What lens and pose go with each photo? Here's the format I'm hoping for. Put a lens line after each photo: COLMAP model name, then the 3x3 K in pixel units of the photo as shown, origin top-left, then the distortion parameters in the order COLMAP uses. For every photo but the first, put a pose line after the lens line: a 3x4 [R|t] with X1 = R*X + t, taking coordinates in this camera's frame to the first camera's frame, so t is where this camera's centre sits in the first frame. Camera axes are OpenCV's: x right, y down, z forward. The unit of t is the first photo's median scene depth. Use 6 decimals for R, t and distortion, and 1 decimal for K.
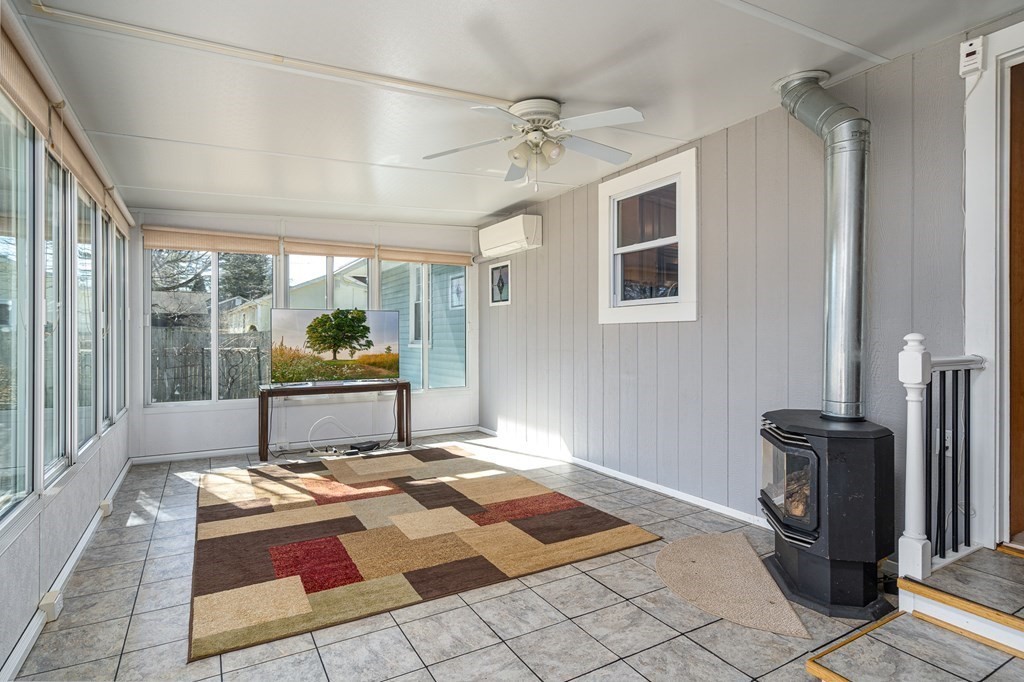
lens RADIAL K [[532.3, 0, 512.0], [0, 532.3, 341.0], [0, 0, 1]] dist [0.001462, 0.000810]
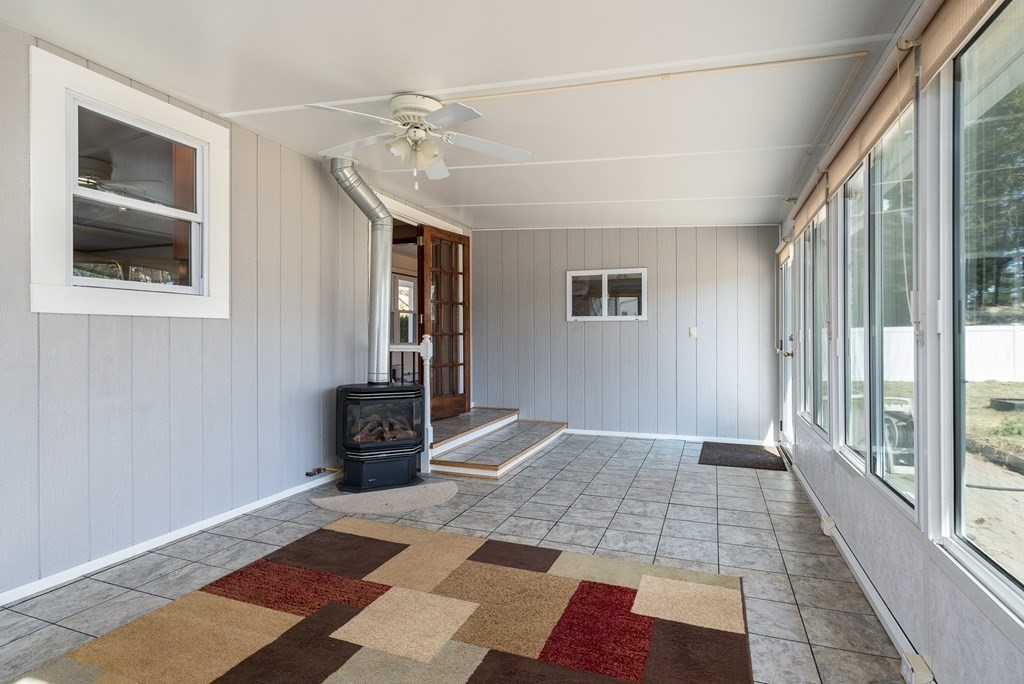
lens RADIAL K [[532.3, 0, 512.0], [0, 532.3, 342.0], [0, 0, 1]] dist [0.001462, 0.000810]
pose [[-0.632747, -0.006660, 0.774330, -0.684153], [0.007651, 0.999860, 0.014853, -0.007936], [-0.774321, 0.015323, -0.632608, 1.225829]]
